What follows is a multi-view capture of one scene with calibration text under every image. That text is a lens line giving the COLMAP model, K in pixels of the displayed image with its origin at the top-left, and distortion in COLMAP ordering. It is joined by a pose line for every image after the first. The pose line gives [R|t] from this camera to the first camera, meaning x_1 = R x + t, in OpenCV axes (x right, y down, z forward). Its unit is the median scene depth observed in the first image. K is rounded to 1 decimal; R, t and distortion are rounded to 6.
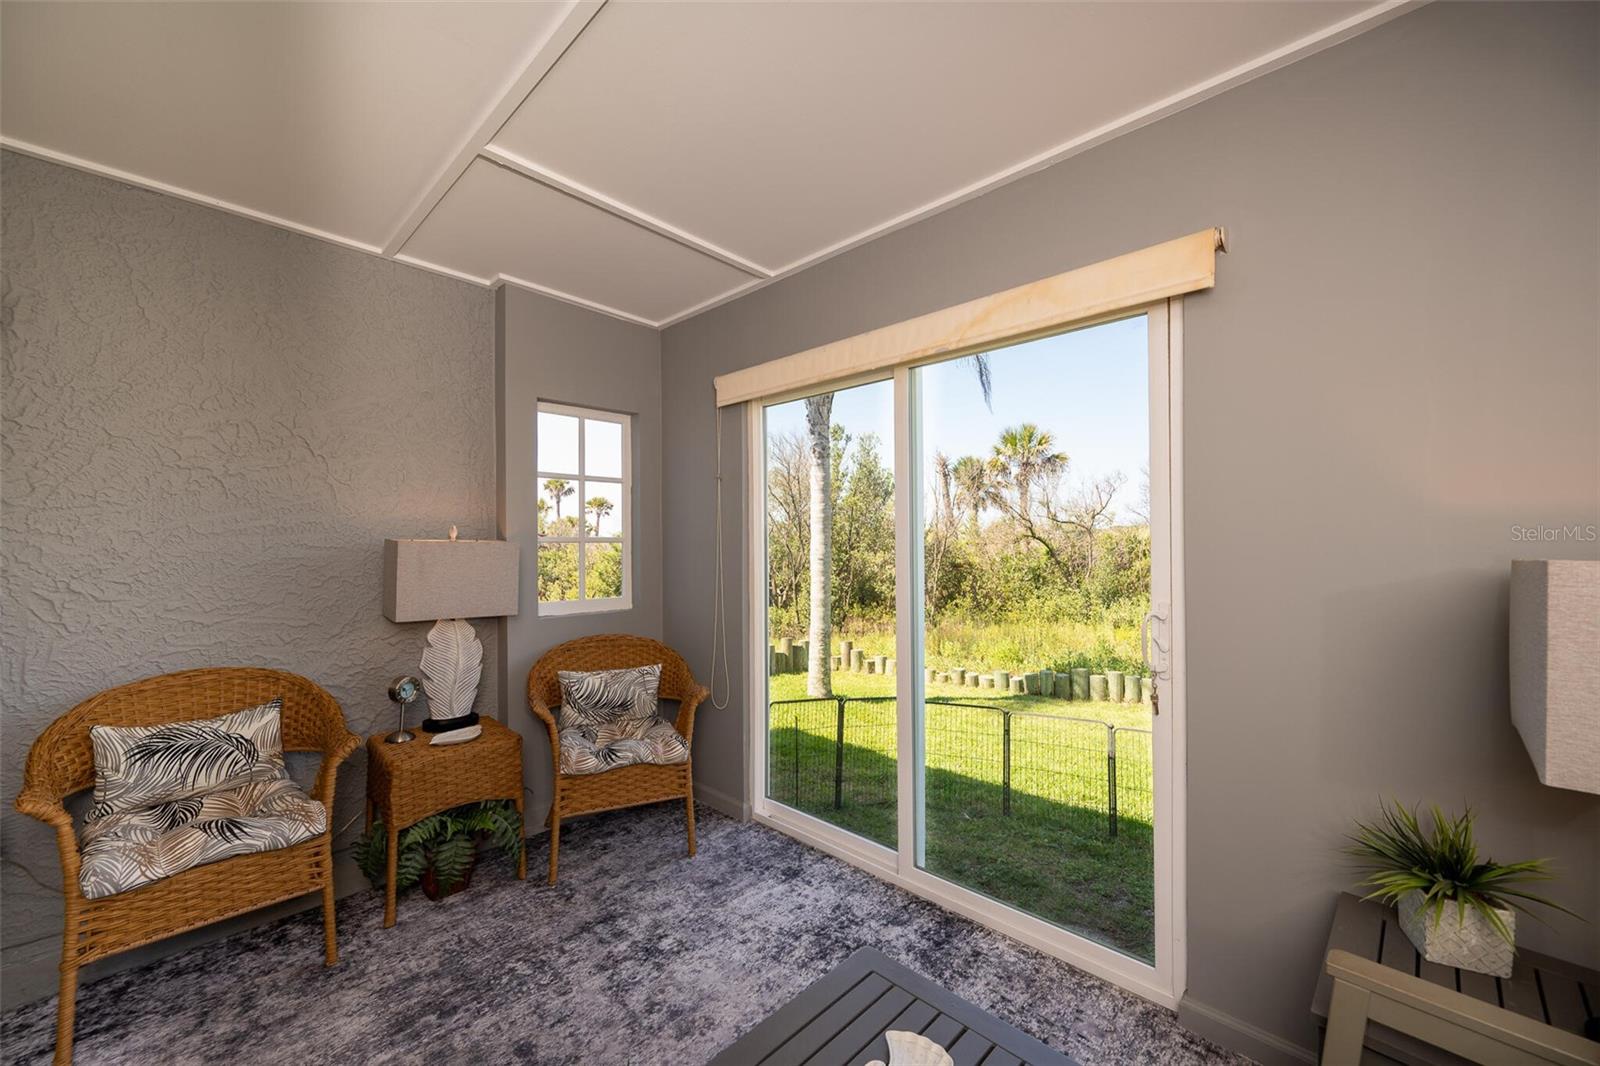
lens RADIAL K [[625.6, 0, 798.4], [0, 625.6, 535.4], [0, 0, 1]] dist [-0.000872, 0.000394]
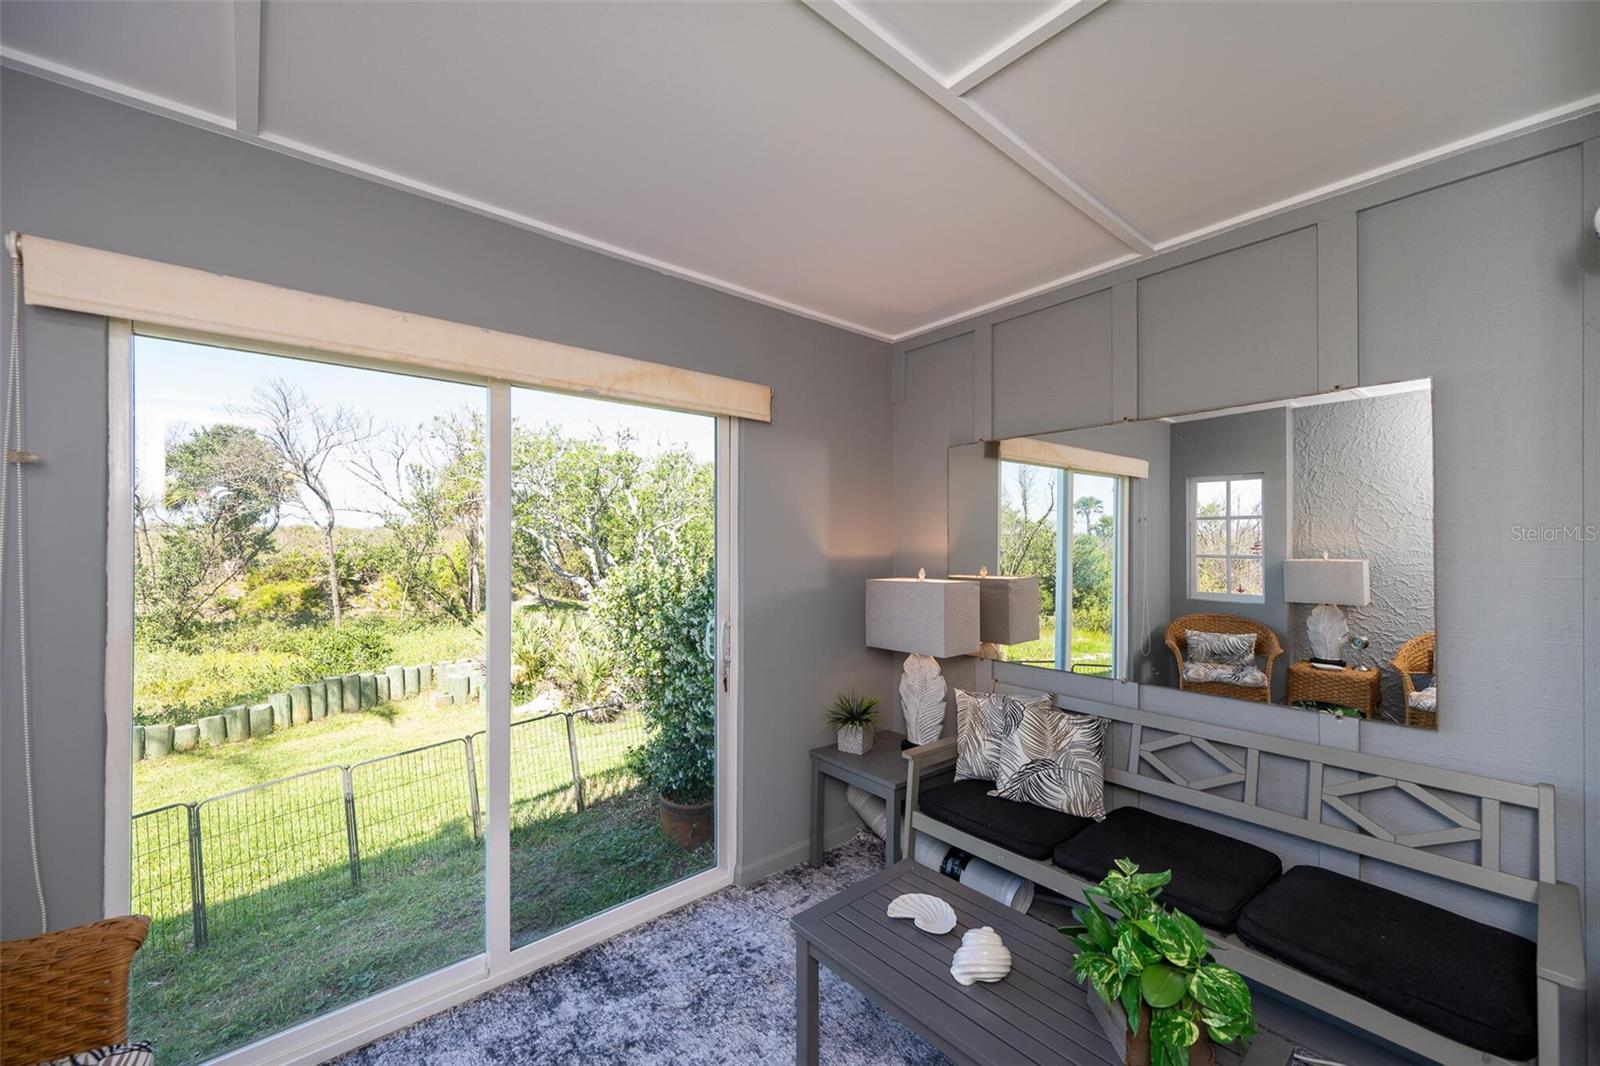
lens RADIAL K [[625.6, 0, 798.4], [0, 625.6, 541.9], [0, 0, 1]] dist [-0.000872, 0.000394]
pose [[0.078138, 0.003010, 0.996938, -0.700912], [-0.017395, 0.999847, -0.001655, -0.059997], [-0.996791, -0.017213, 0.078178, 0.557803]]
